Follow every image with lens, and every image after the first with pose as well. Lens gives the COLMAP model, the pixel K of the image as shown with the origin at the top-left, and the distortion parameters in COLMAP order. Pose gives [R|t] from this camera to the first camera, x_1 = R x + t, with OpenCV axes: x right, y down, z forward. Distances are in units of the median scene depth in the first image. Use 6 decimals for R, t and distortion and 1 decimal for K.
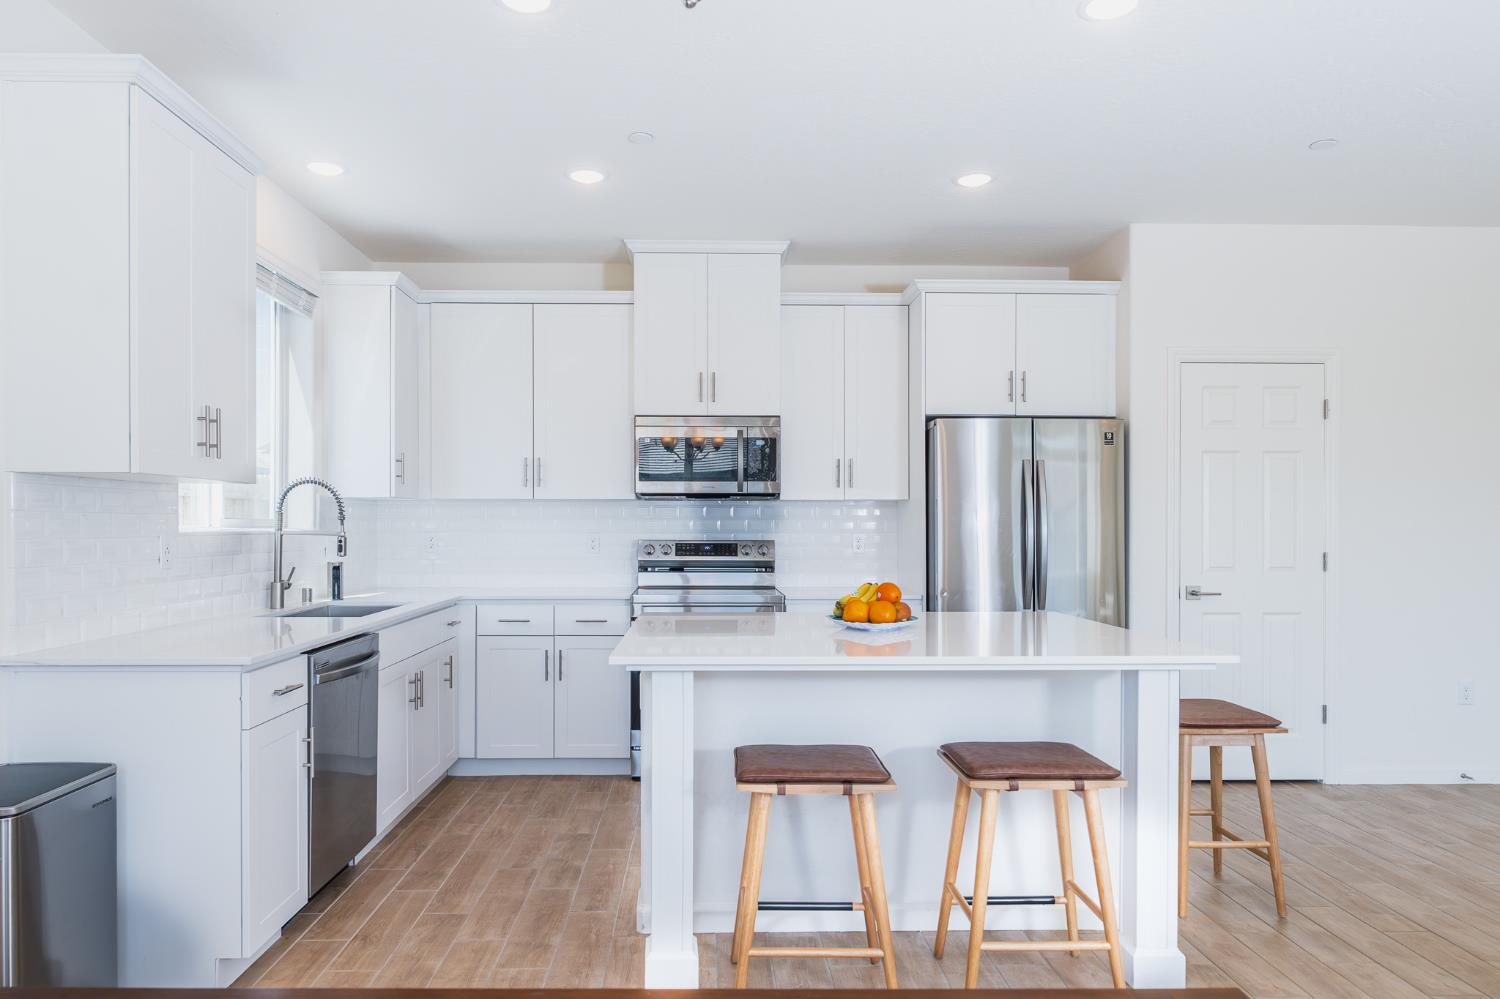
lens RADIAL K [[955.8, 0, 717.5], [0, 955.8, 520.5], [0, 0, 1]] dist [0.003166, 0.000197]
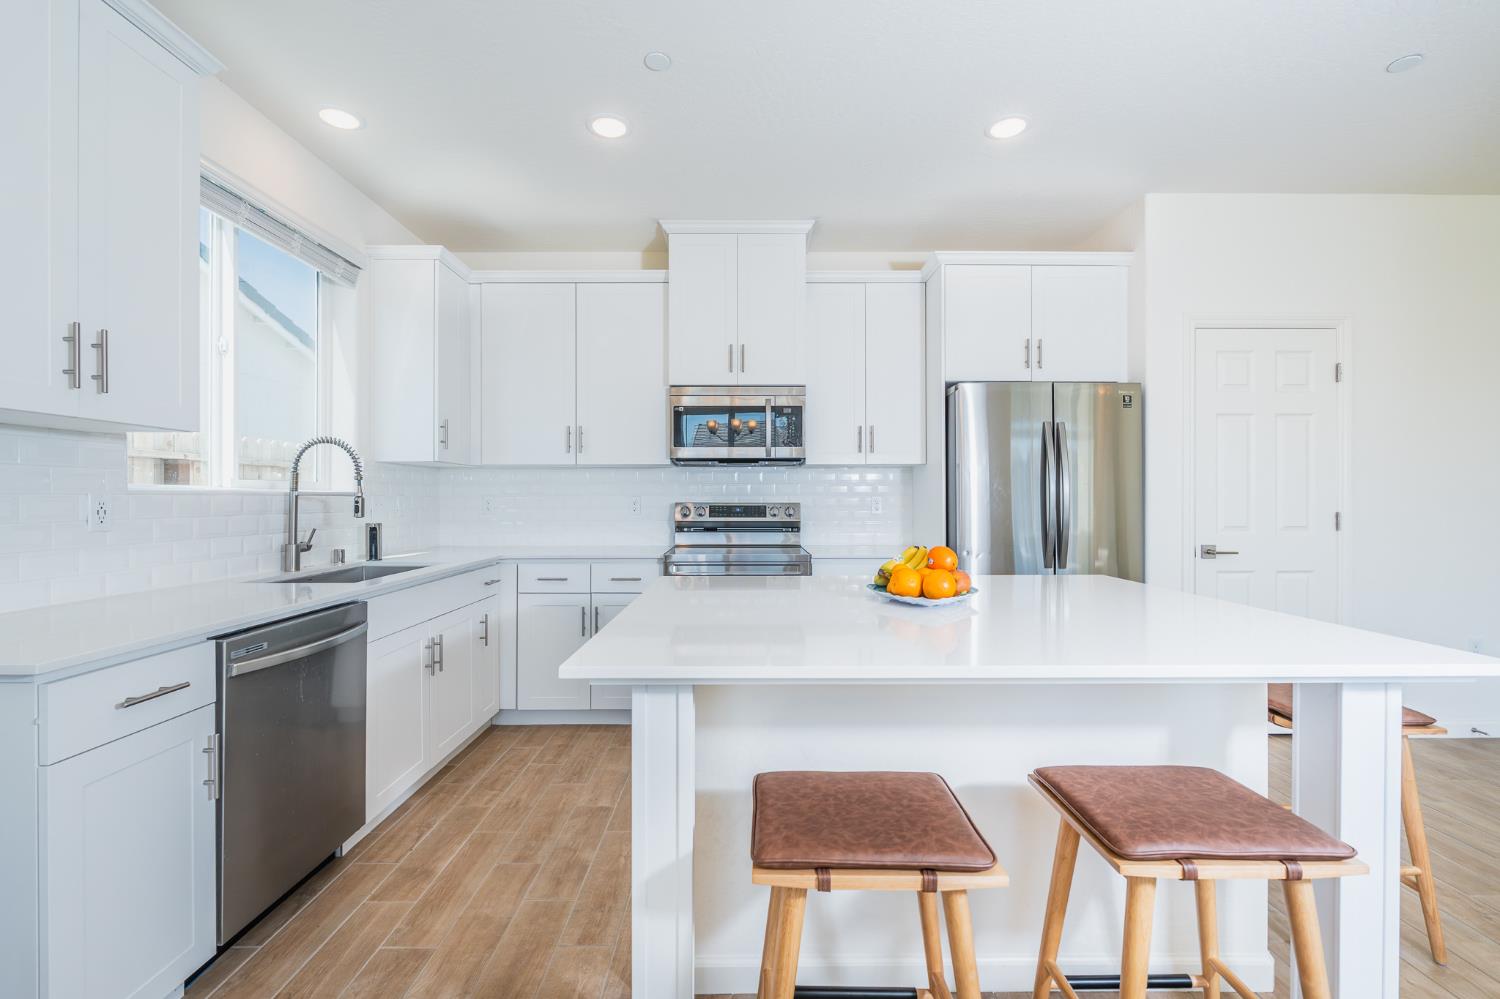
lens RADIAL K [[654.5, 0, 750.0], [0, 654.5, 499.5], [0, 0, 1]] dist [-0.000216, -0.000003]
pose [[0.999942, -0.001995, -0.010631, 0.011857], [0.002074, 0.999970, 0.007445, 0.012951], [0.010615, -0.007466, 0.999916, 0.288284]]
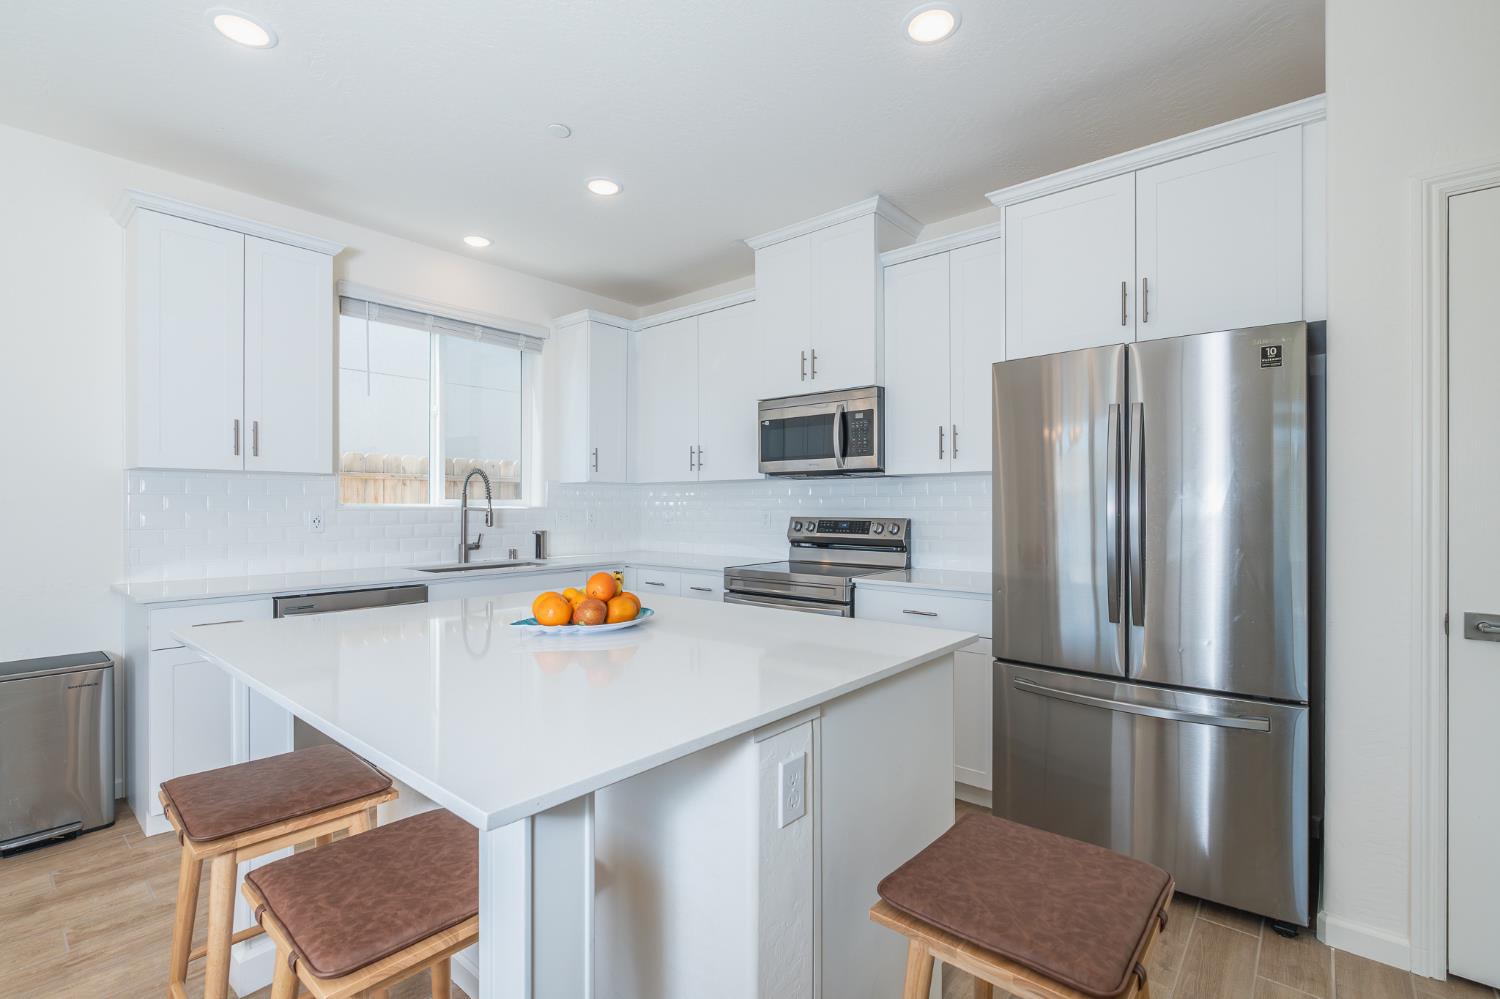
lens RADIAL K [[675.9, 0, 750.0], [0, 675.9, 499.5], [0, 0, 1]] dist [-0.001272, -0.000016]
pose [[0.751990, -0.007388, -0.659133, 0.435155], [0.004659, 0.999972, -0.005892, 0.005769], [0.659158, 0.001360, 0.752003, 0.452597]]
